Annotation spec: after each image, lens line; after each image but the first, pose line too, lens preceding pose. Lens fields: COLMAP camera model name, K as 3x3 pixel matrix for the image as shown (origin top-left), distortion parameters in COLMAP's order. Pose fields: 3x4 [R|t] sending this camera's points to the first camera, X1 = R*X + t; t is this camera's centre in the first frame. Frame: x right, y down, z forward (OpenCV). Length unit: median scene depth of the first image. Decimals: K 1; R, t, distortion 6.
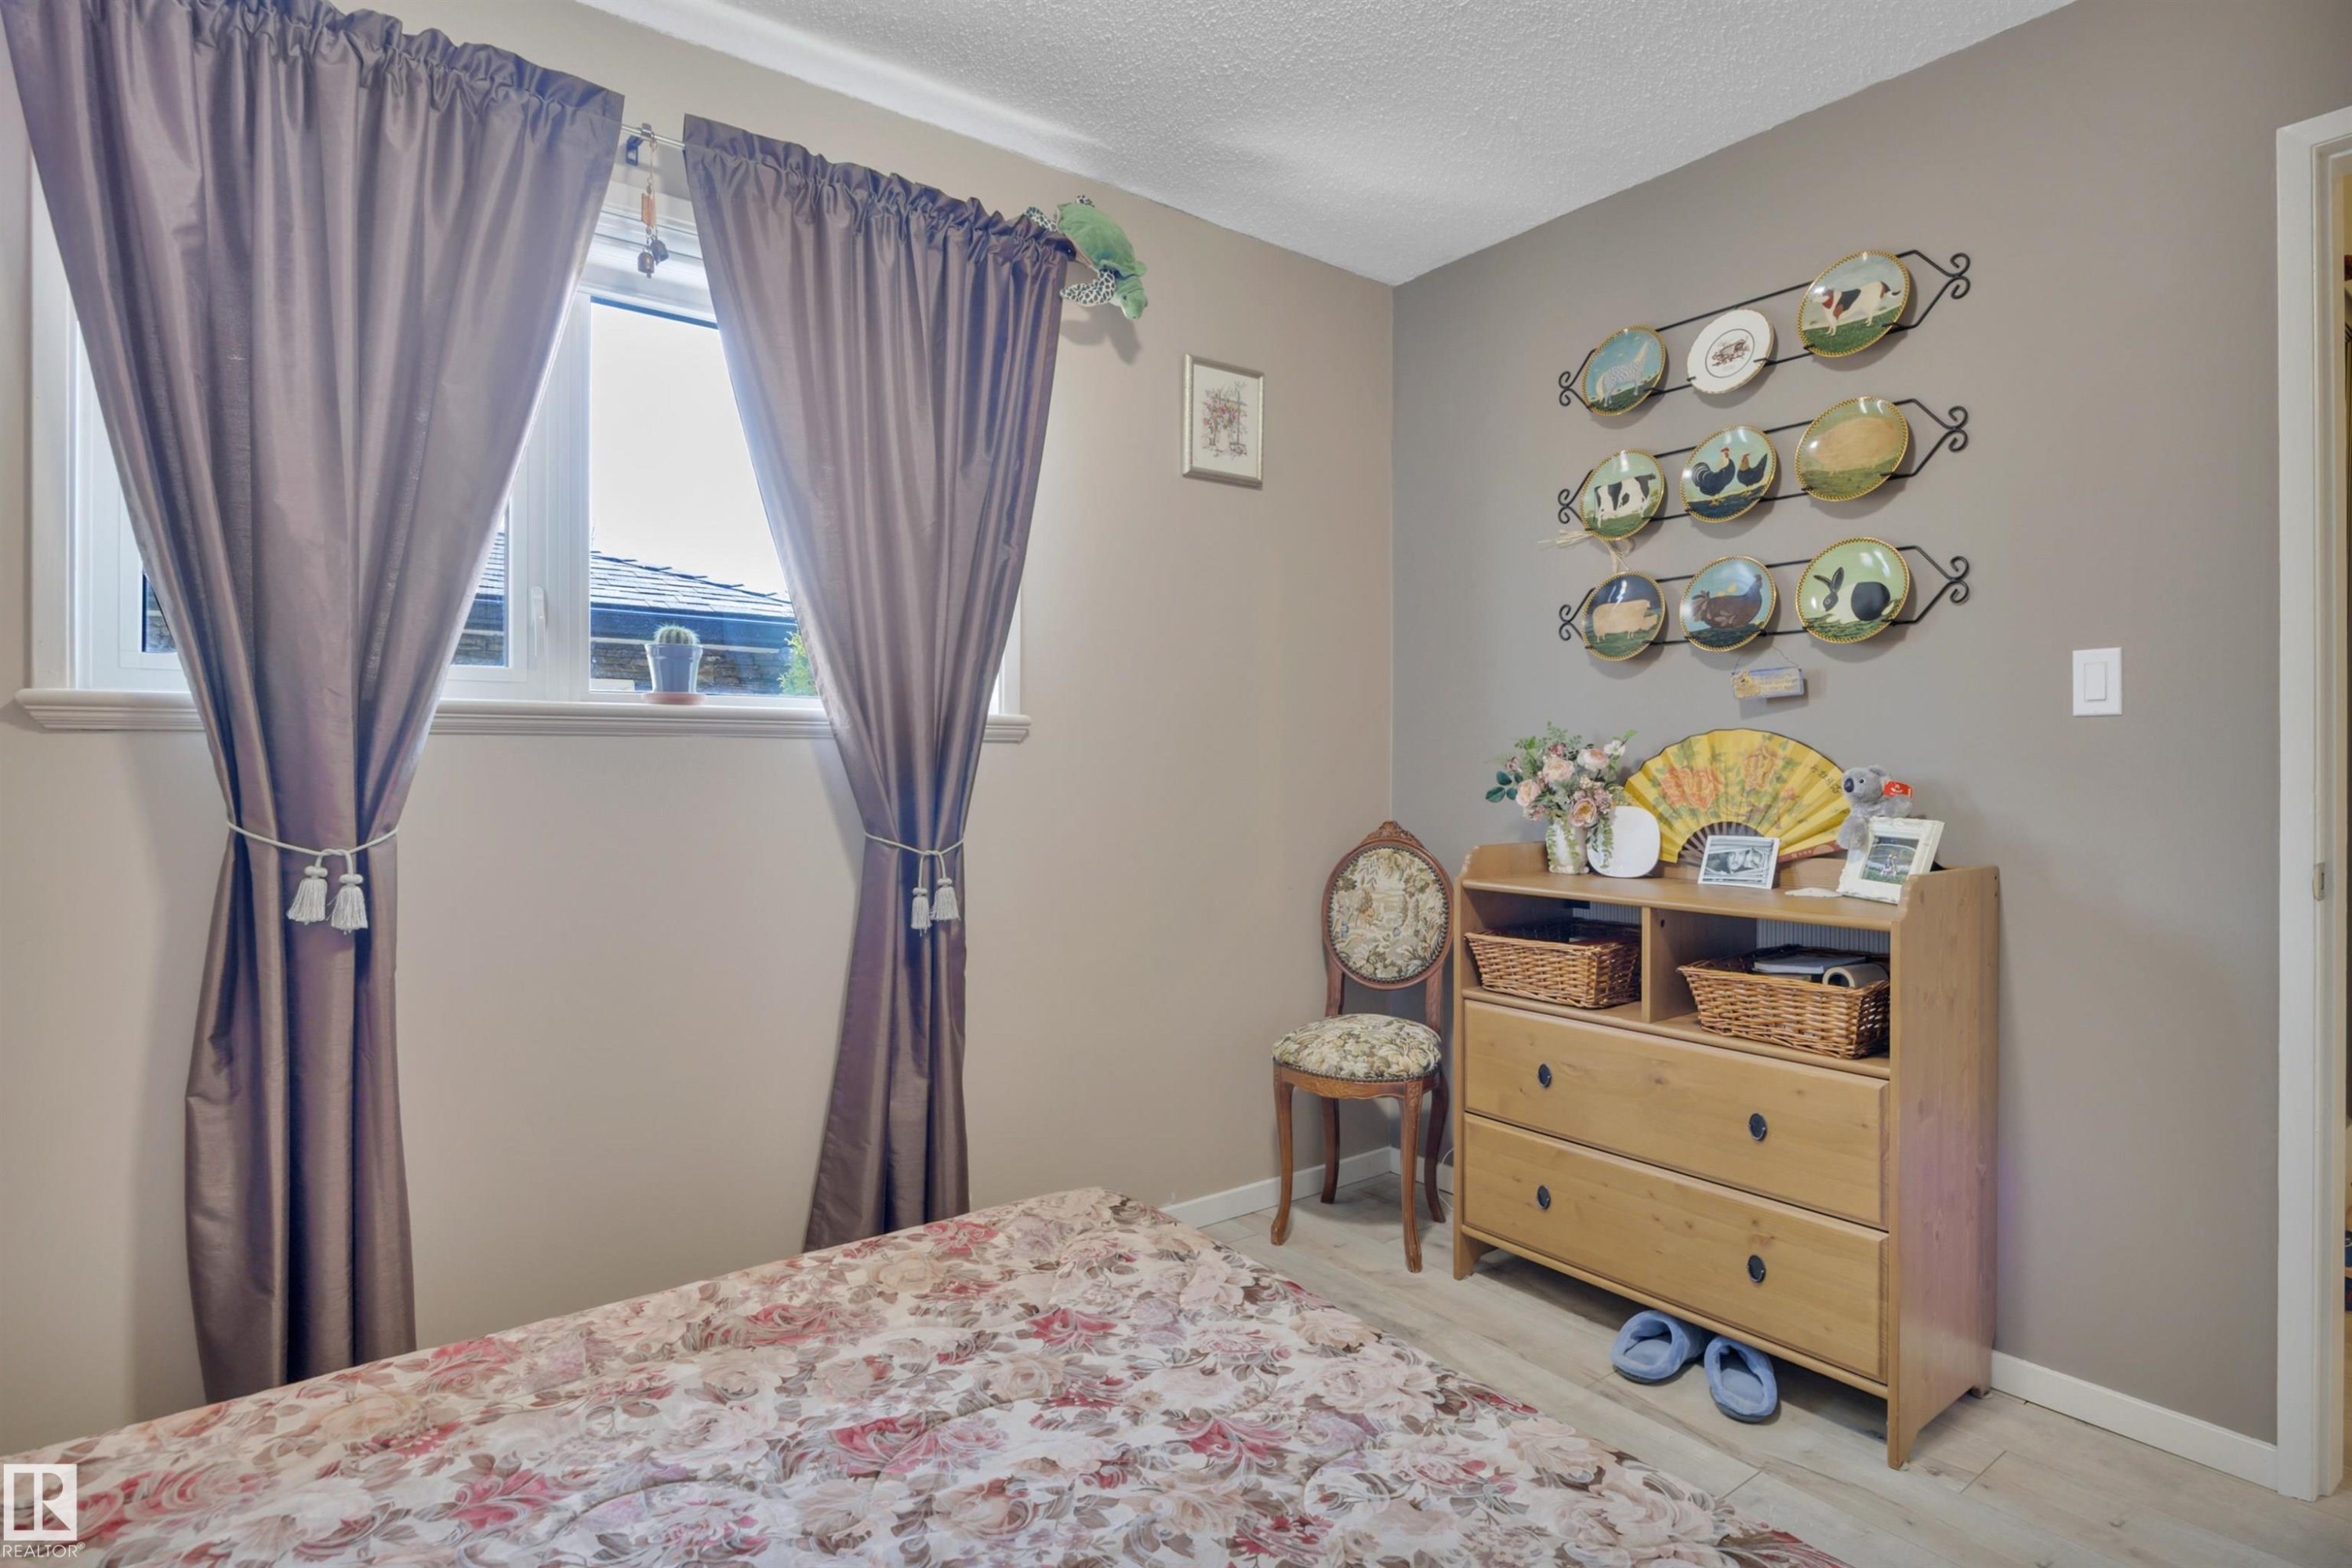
lens RADIAL K [[1294.5, 0, 1119.9], [0, 1294.5, 767.6], [0, 0, 1]] dist [-0.006146, -0.000507]
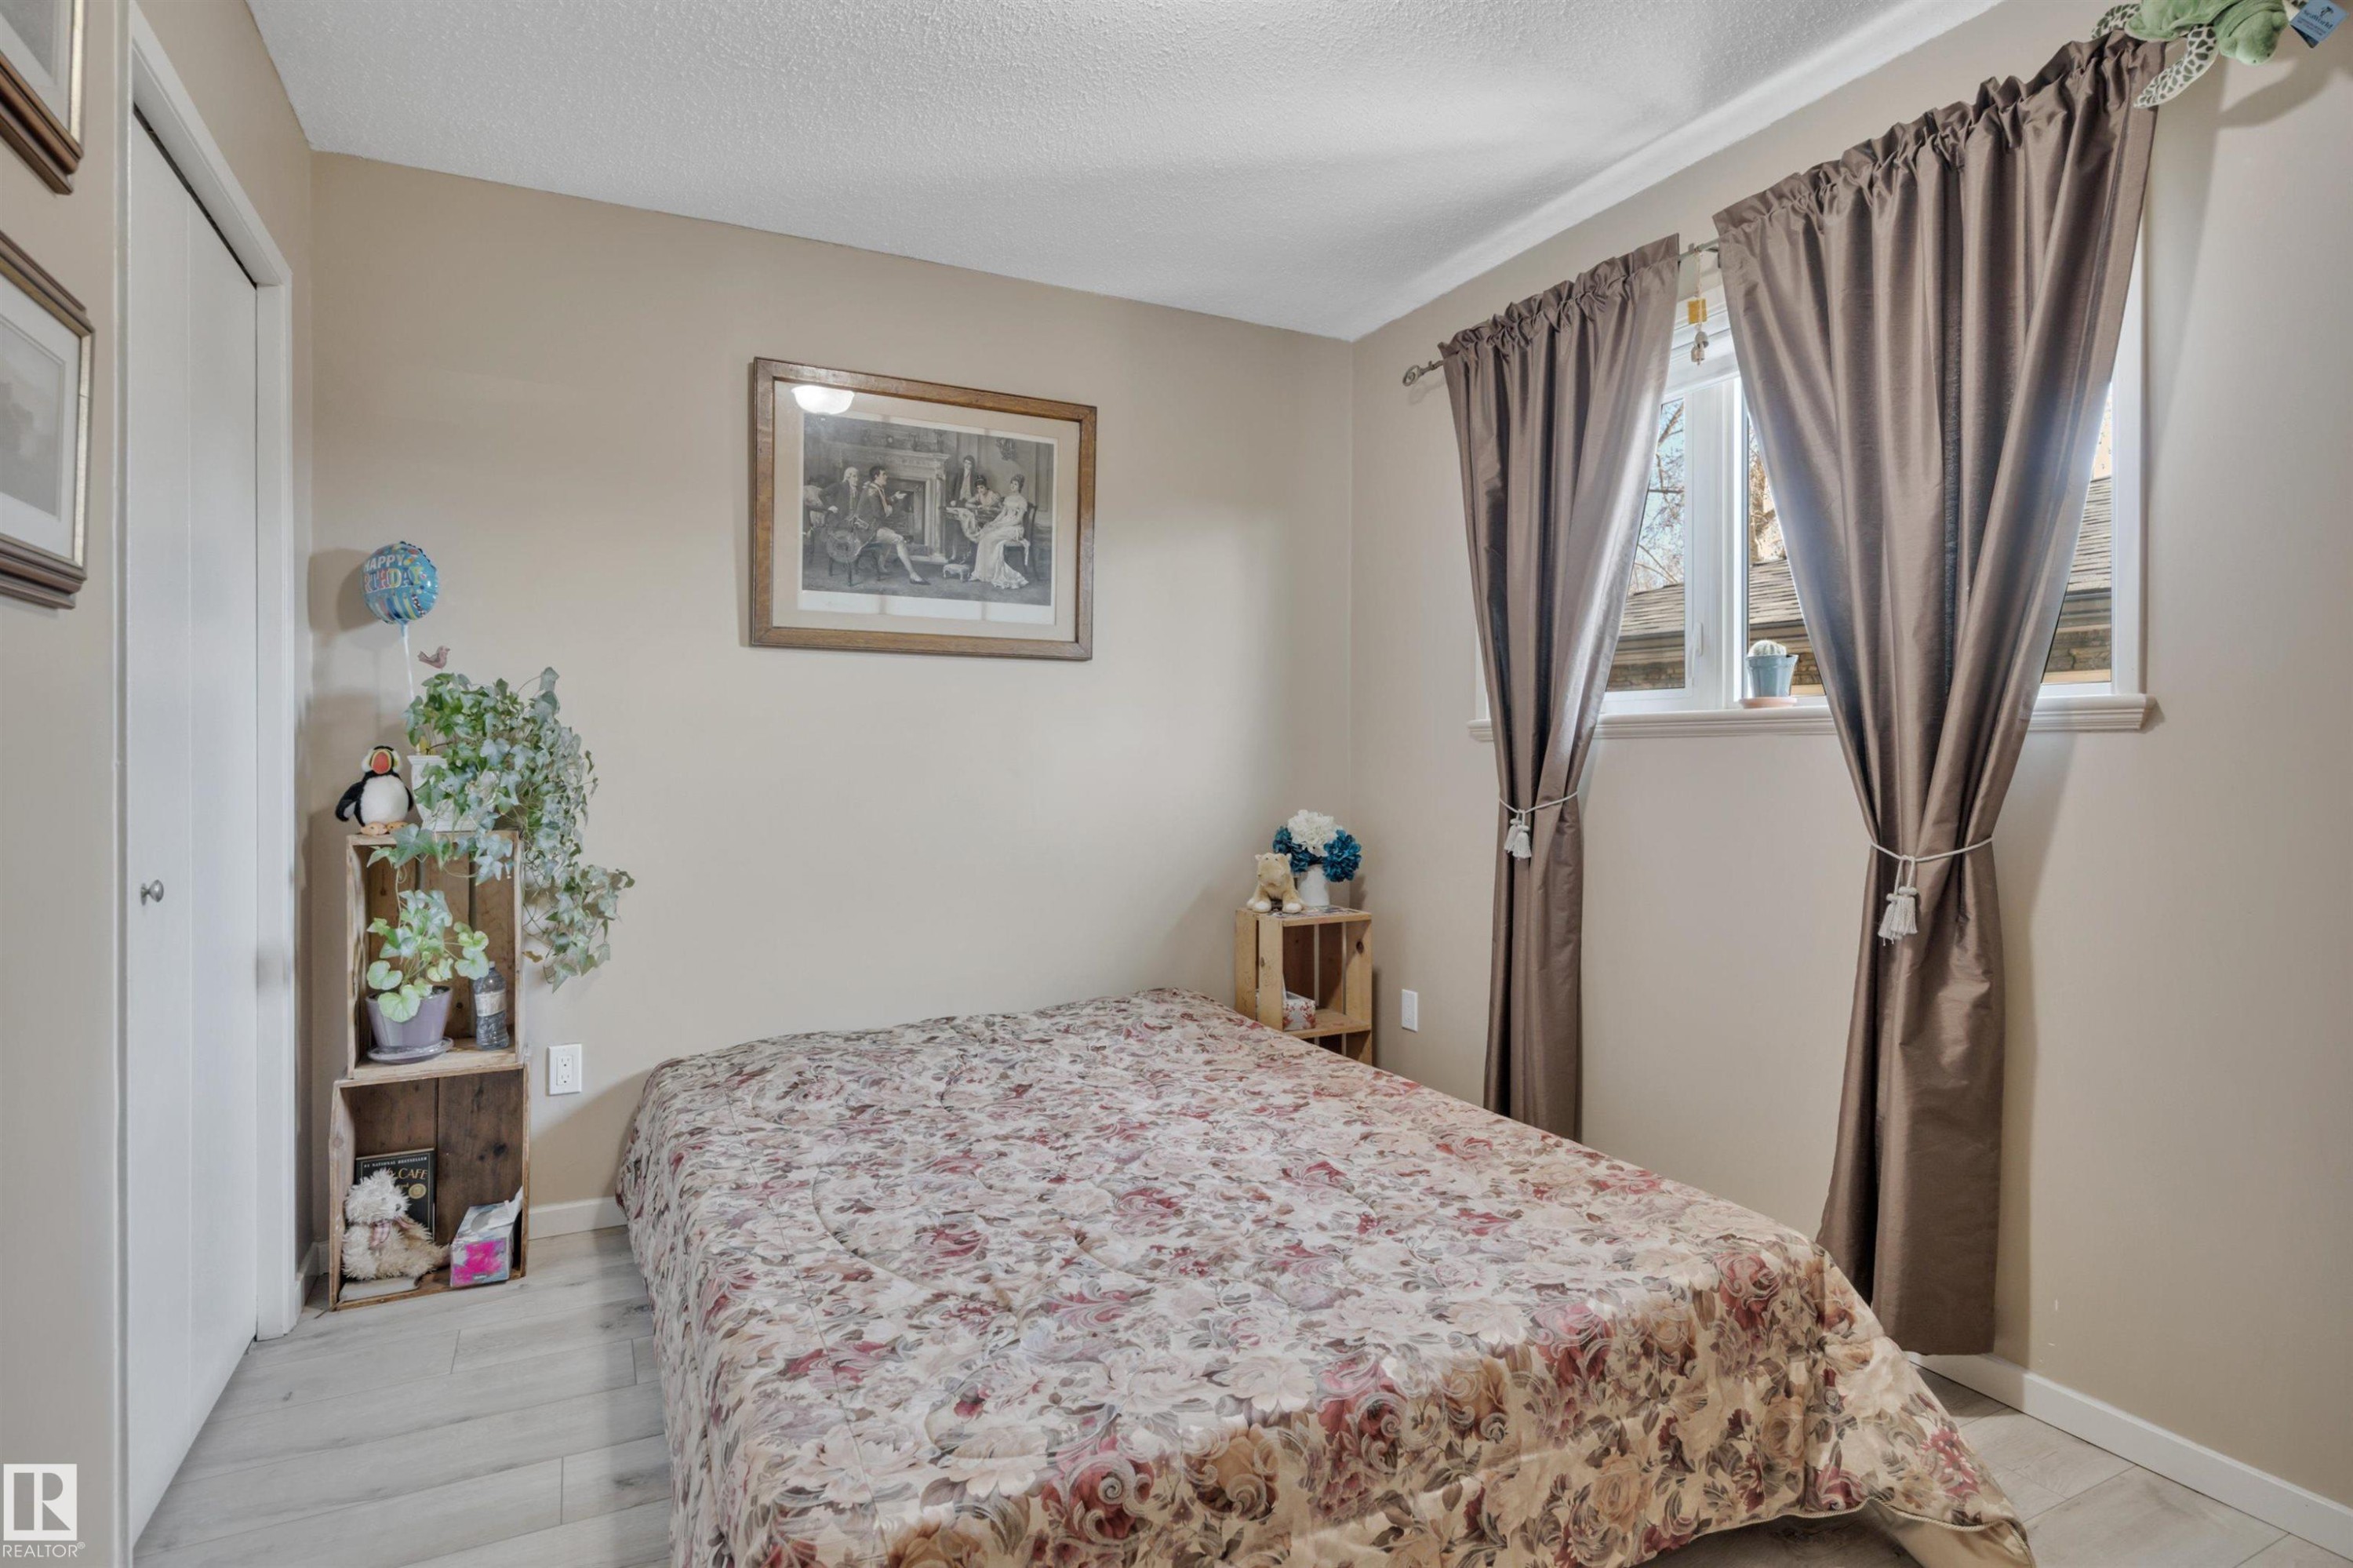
lens RADIAL K [[1295.1, 0, 1120.4], [0, 1295.1, 767.6], [0, 0, 1]] dist [-0.006146, -0.000507]
pose [[-0.263939, 0.005834, -0.964522, 1.258657], [-0.003373, 0.999970, 0.006971, -0.001593], [0.964533, 0.005093, -0.263912, 1.027206]]
